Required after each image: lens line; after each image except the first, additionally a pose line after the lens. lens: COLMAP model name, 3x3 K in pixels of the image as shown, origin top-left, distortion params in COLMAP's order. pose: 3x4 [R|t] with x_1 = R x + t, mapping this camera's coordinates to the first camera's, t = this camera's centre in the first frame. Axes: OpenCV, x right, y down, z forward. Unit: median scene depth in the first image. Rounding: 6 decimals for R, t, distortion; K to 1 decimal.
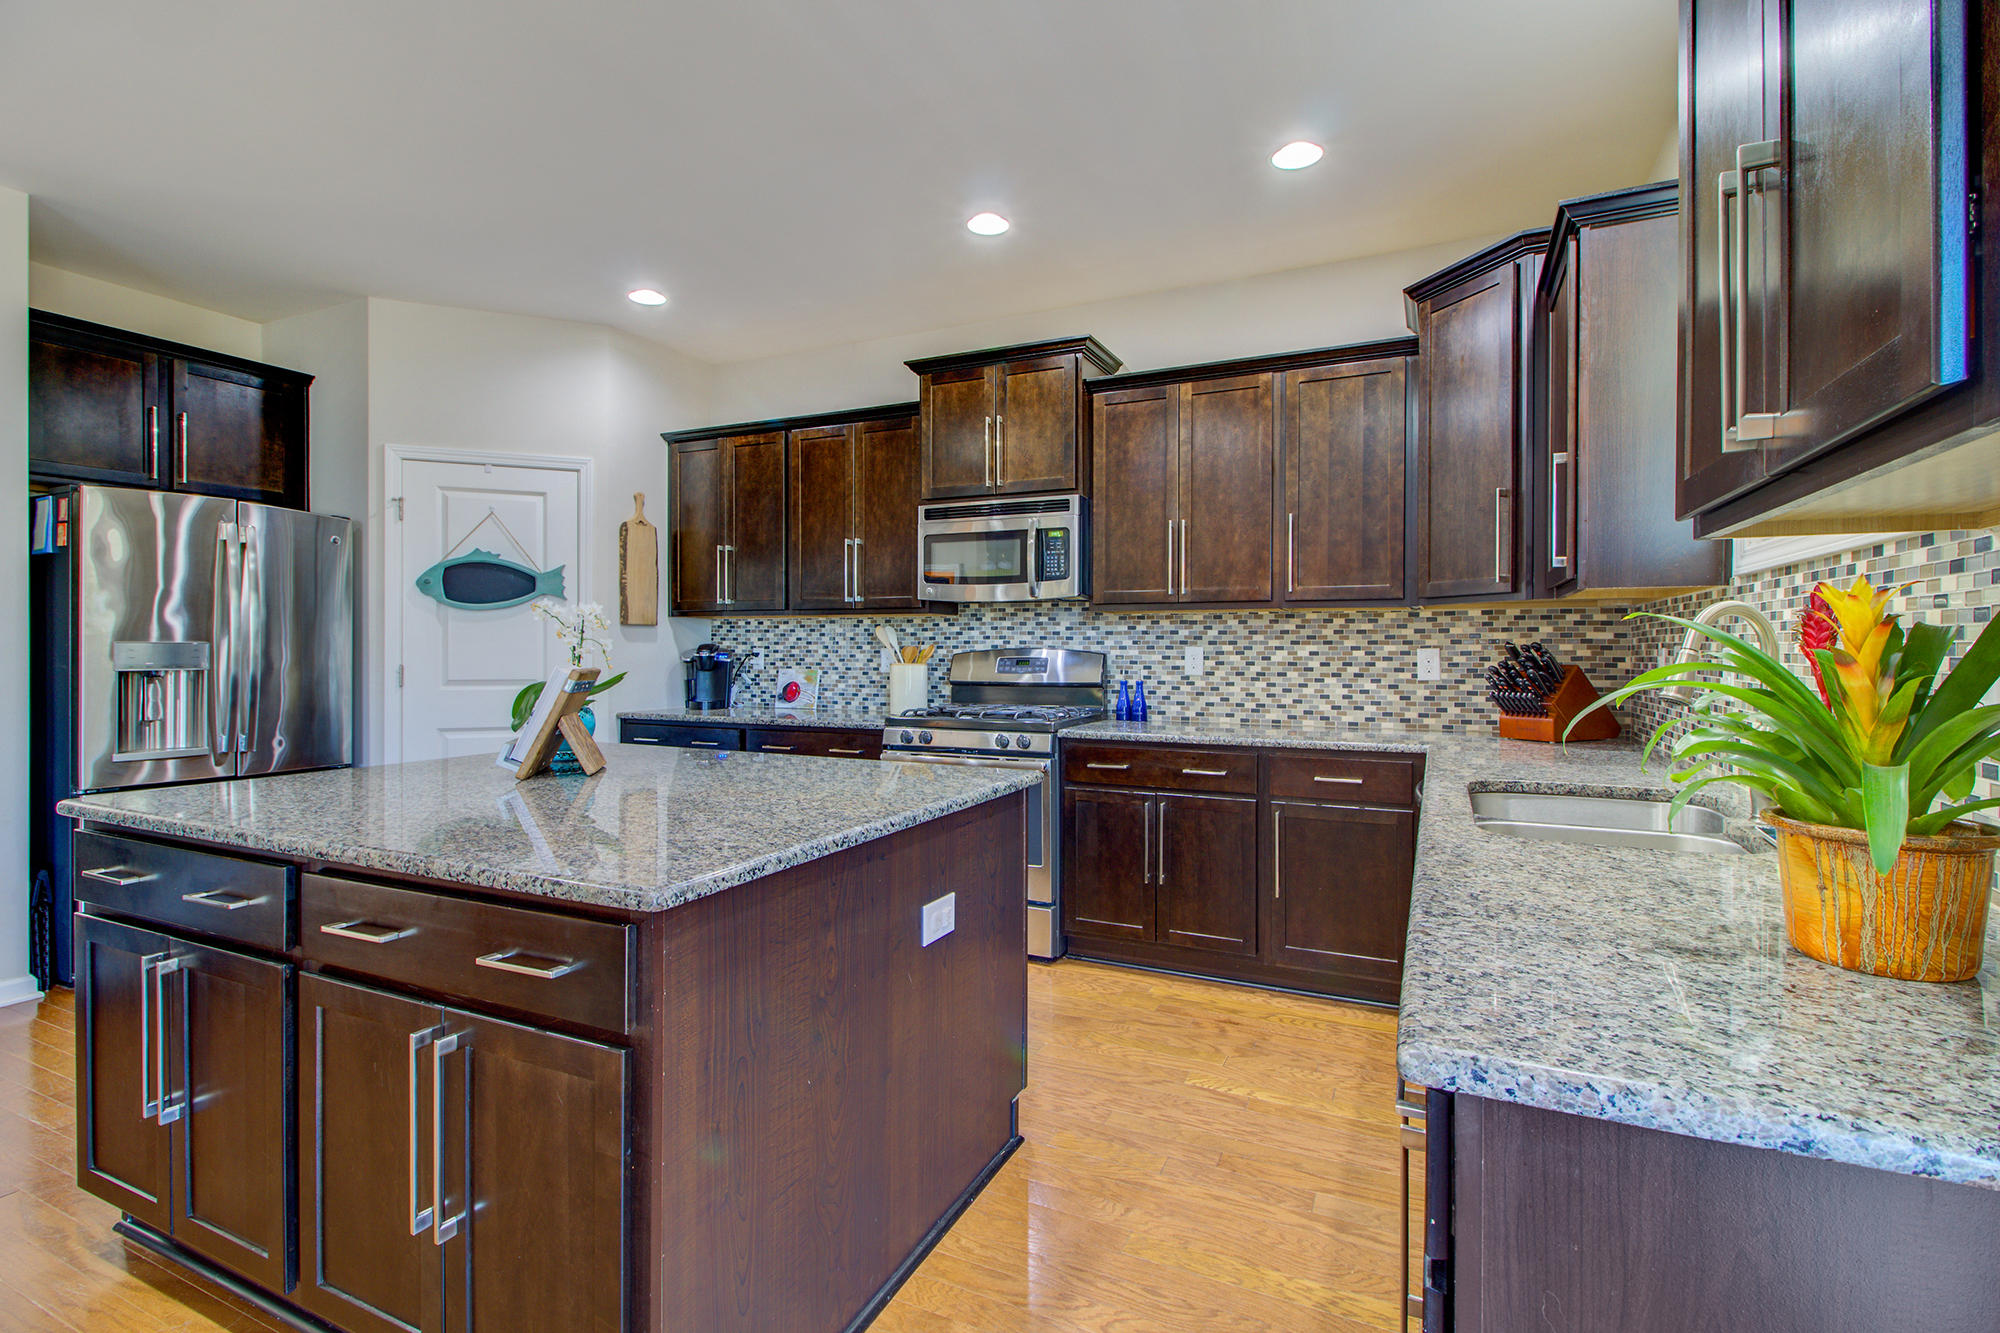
lens RADIAL K [[924.3, 0, 1008.5], [0, 924.3, 656.3], [0, 0, 1]] dist [0.018745, -0.016744]
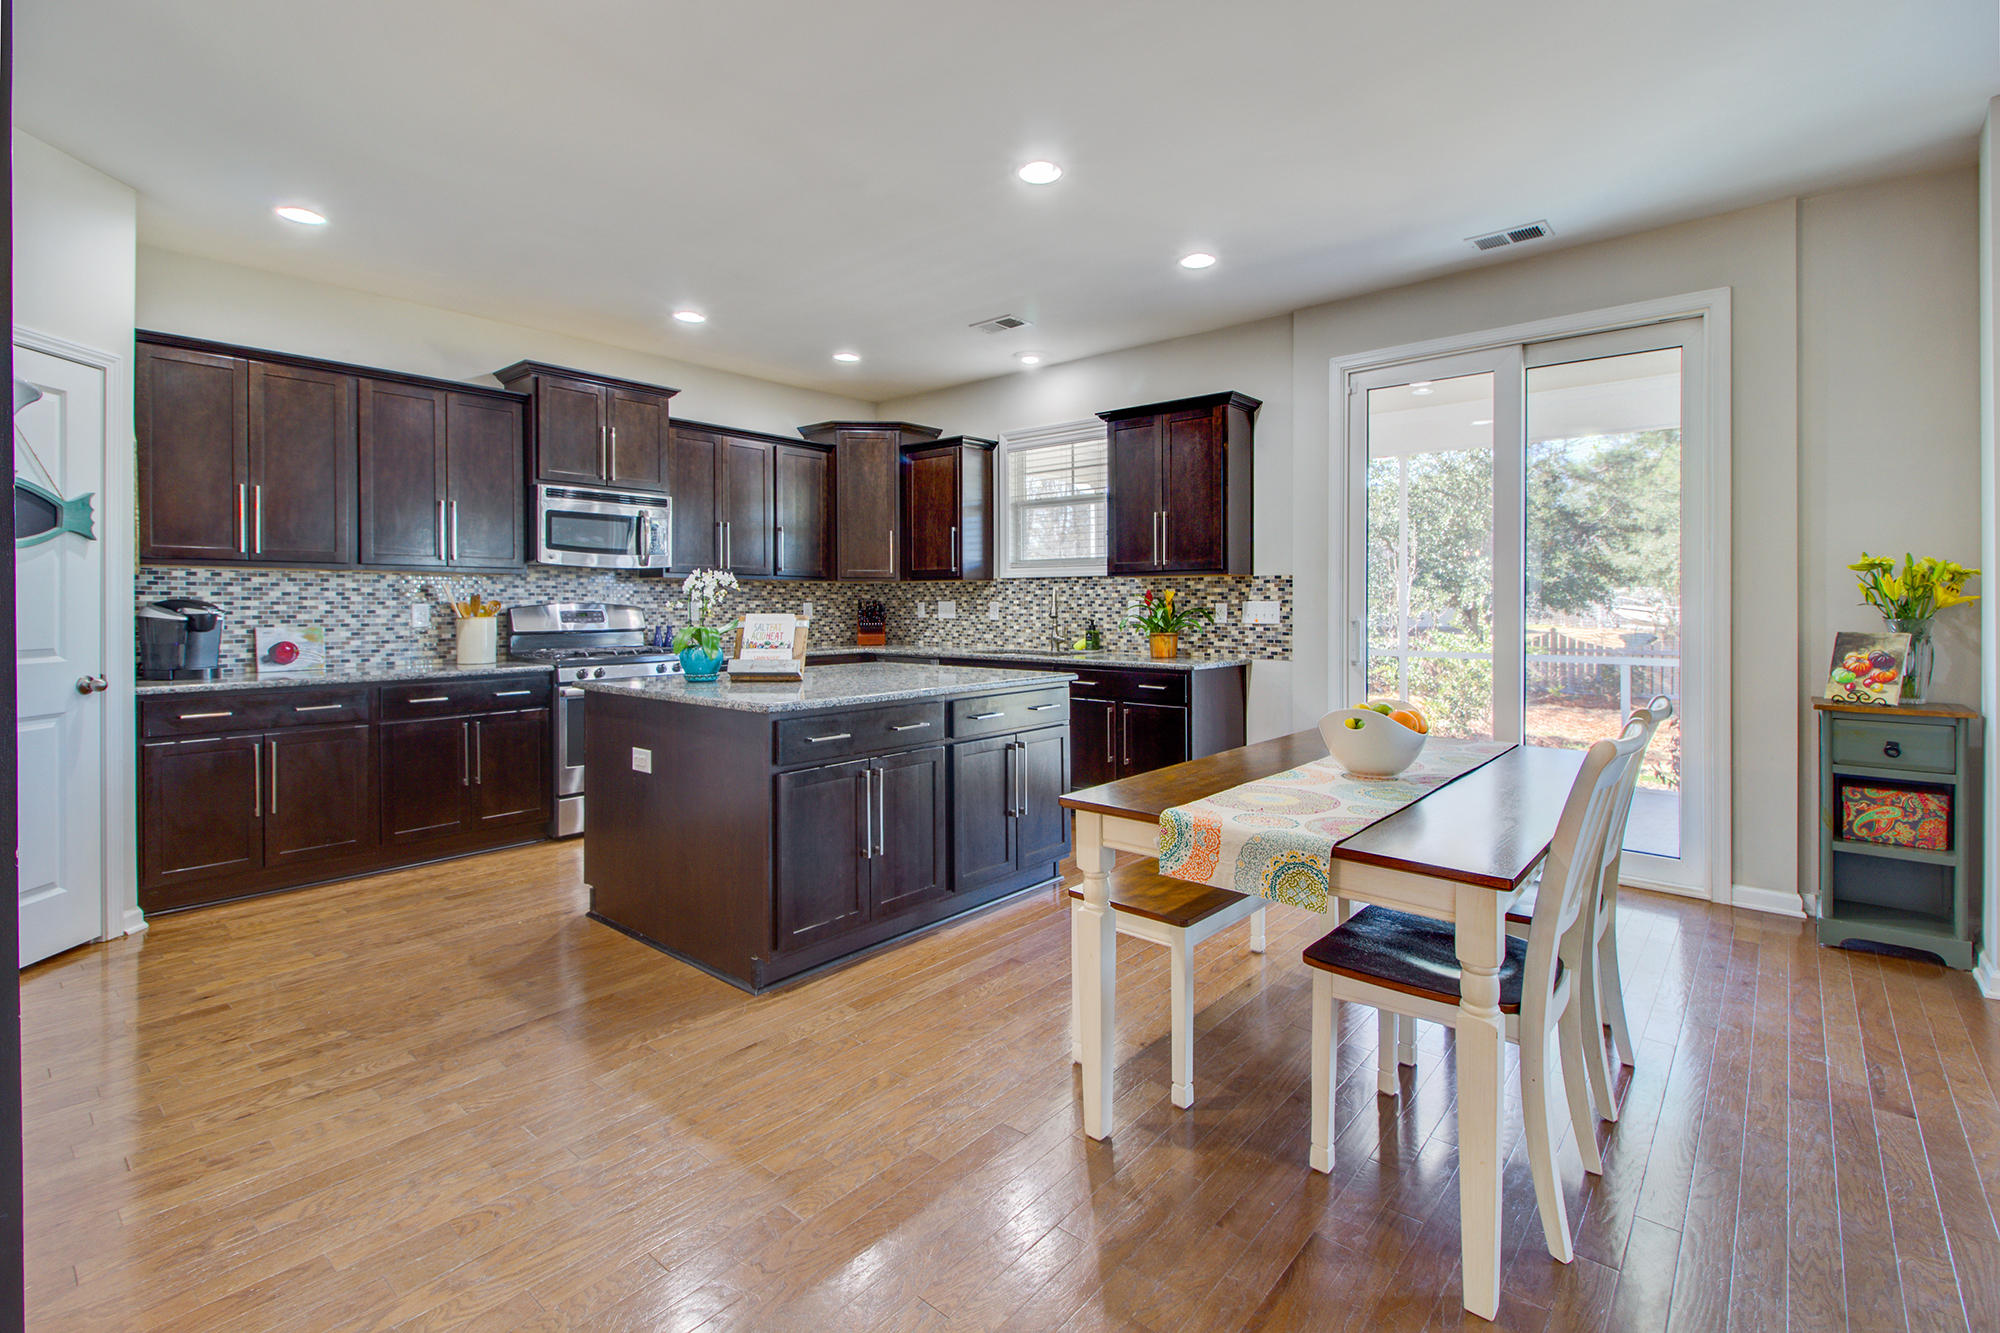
lens RADIAL K [[908.4, 0, 1004.0], [0, 908.4, 611.8], [0, 0, 1]] dist [0.026866, -0.016469]
pose [[0.267775, -0.011417, 0.963414, -1.100731], [0.010995, 0.999901, 0.008794, -0.001773], [-0.963419, 0.008238, 0.267874, 0.110398]]
